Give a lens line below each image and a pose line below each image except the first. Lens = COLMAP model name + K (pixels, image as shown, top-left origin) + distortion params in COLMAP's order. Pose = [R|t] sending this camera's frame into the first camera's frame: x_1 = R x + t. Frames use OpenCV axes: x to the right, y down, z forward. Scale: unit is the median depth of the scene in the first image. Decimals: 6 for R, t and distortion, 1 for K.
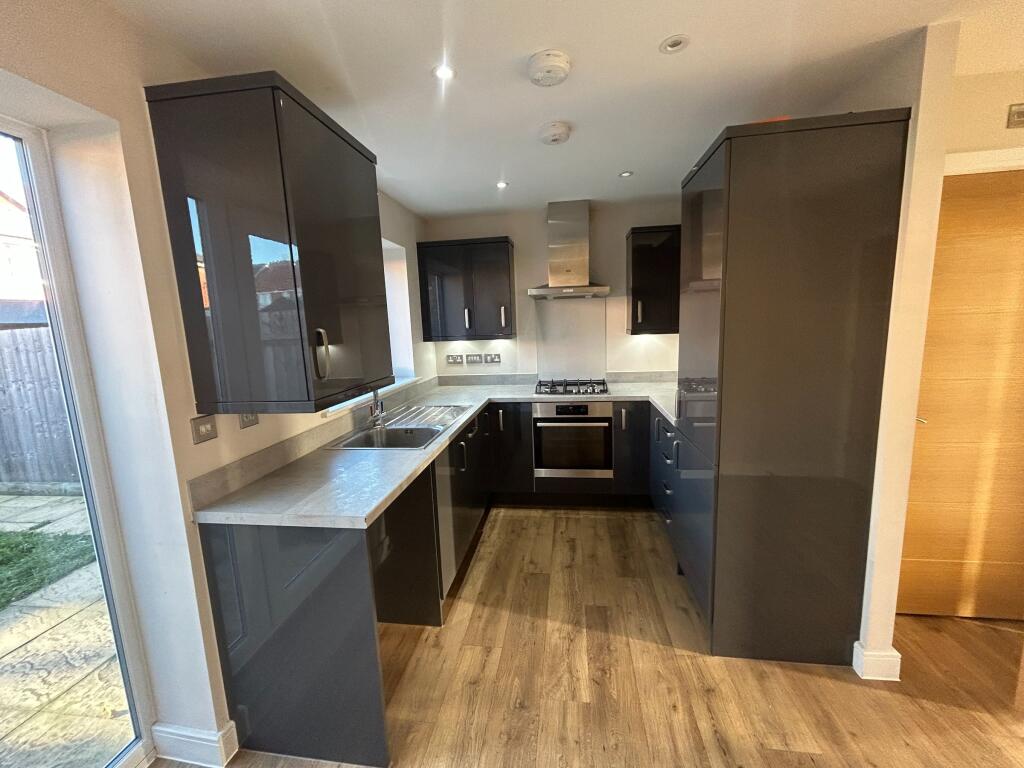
lens RADIAL K [[410.0, 0, 511.1], [0, 410.0, 382.0], [0, 0, 1]] dist [-0.000110, -0.000075]
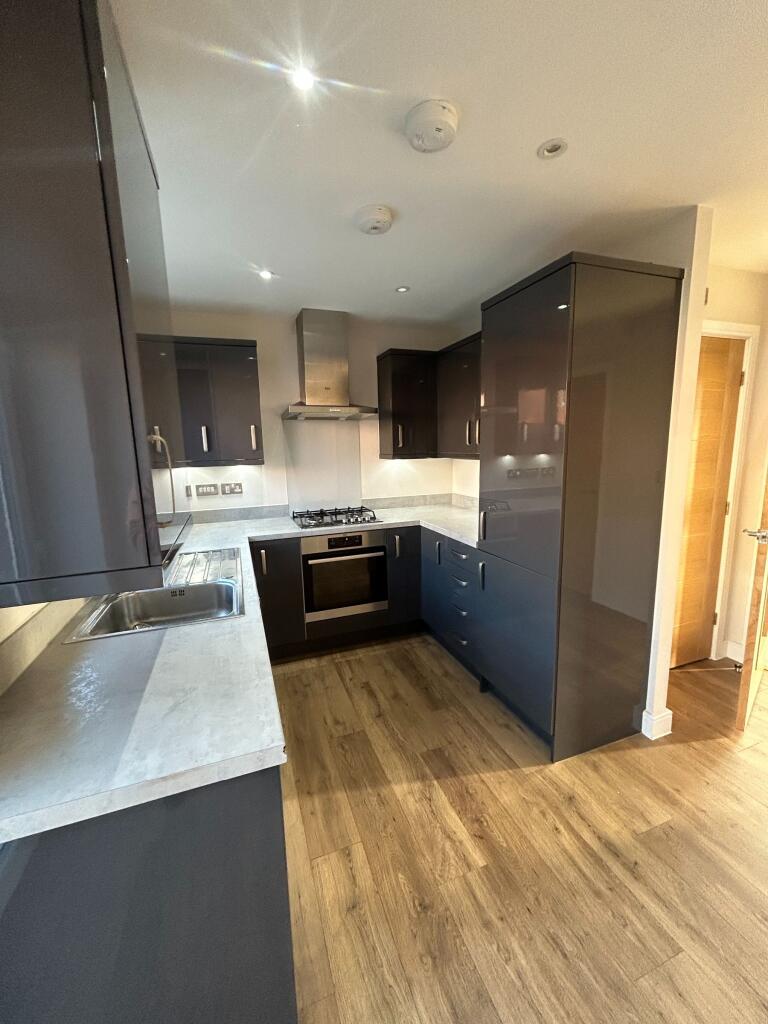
lens RADIAL K [[409.5, 0, 384.0], [0, 409.5, 512.0], [0, 0, 1]] dist [-0.000113, 0.000169]
pose [[0.881450, -0.058628, 0.468624, -0.222441], [0.058434, 0.998179, 0.014967, -0.007116], [-0.468648, 0.014190, 0.883271, 0.178039]]
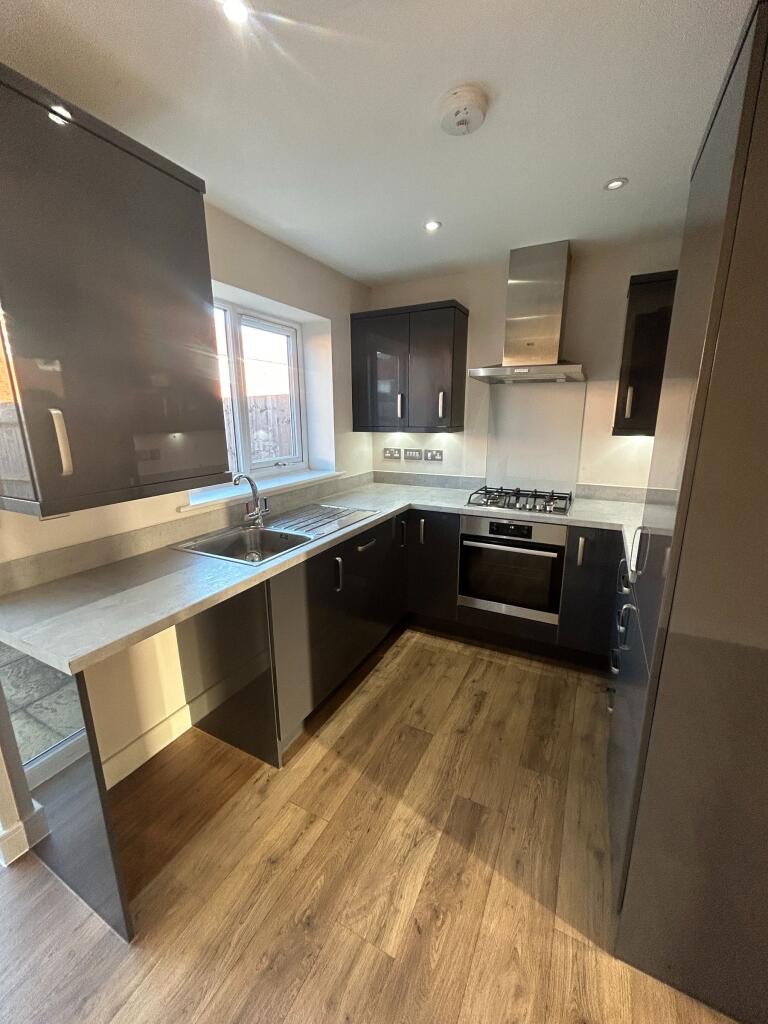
lens RADIAL K [[410.0, 0, 384.9], [0, 410.0, 510.4], [0, 0, 1]] dist [-0.000110, -0.000075]
pose [[0.943427, 0.106928, -0.313867, 0.184836], [-0.078175, 0.991621, 0.102842, -0.032978], [0.322234, -0.072488, 0.943881, 0.223719]]
